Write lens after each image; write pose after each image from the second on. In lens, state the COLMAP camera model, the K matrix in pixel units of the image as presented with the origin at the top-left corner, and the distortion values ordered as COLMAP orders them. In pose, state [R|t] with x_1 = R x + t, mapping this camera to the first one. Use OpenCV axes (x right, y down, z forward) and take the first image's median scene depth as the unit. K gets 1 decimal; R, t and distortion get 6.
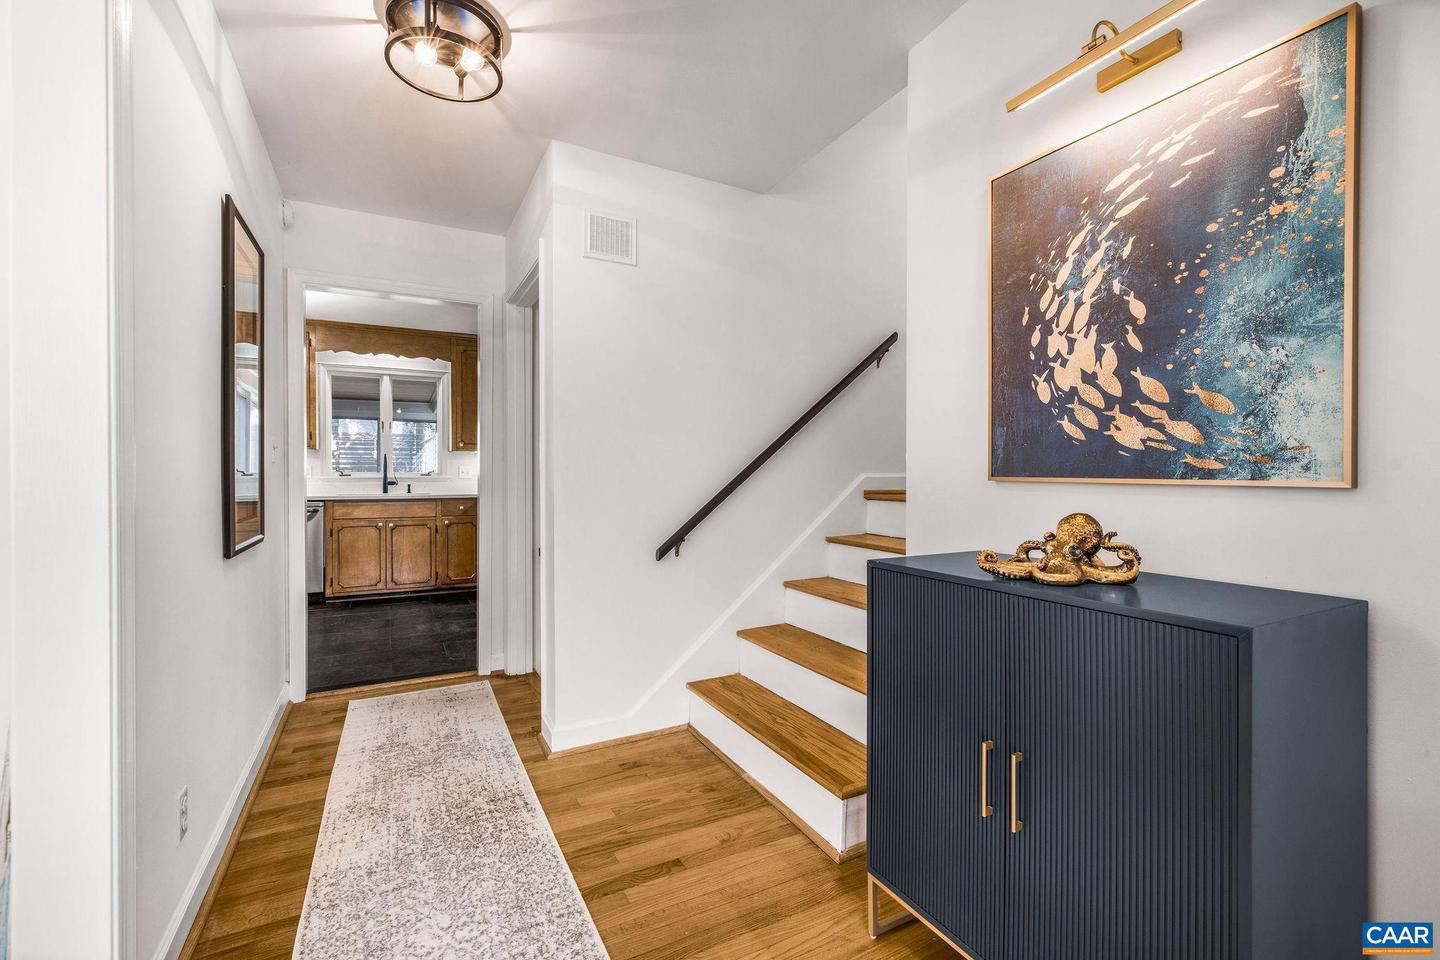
lens RADIAL K [[610.9, 0, 713.5], [0, 610.9, 479.2], [0, 0, 1]] dist [-0.000121, 0.000171]
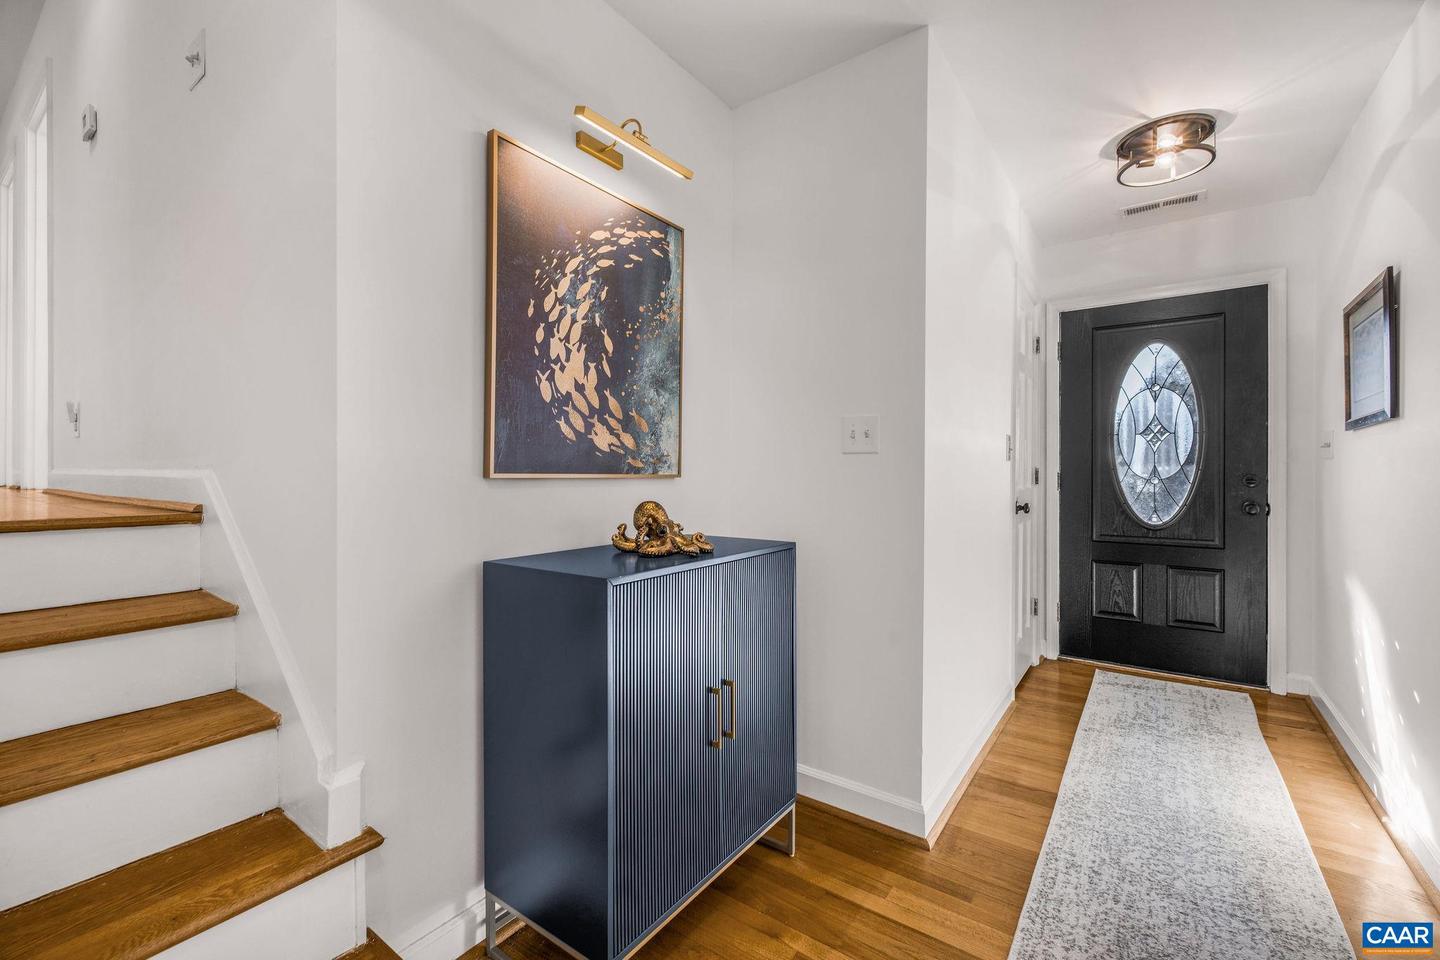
lens RADIAL K [[610.9, 0, 714.8], [0, 610.9, 473.3], [0, 0, 1]] dist [-0.000121, 0.000171]
pose [[-0.439013, -0.007235, 0.898452, -0.584358], [0.005082, 0.999932, 0.010536, -0.014987], [-0.898466, 0.009192, -0.438946, 1.380364]]
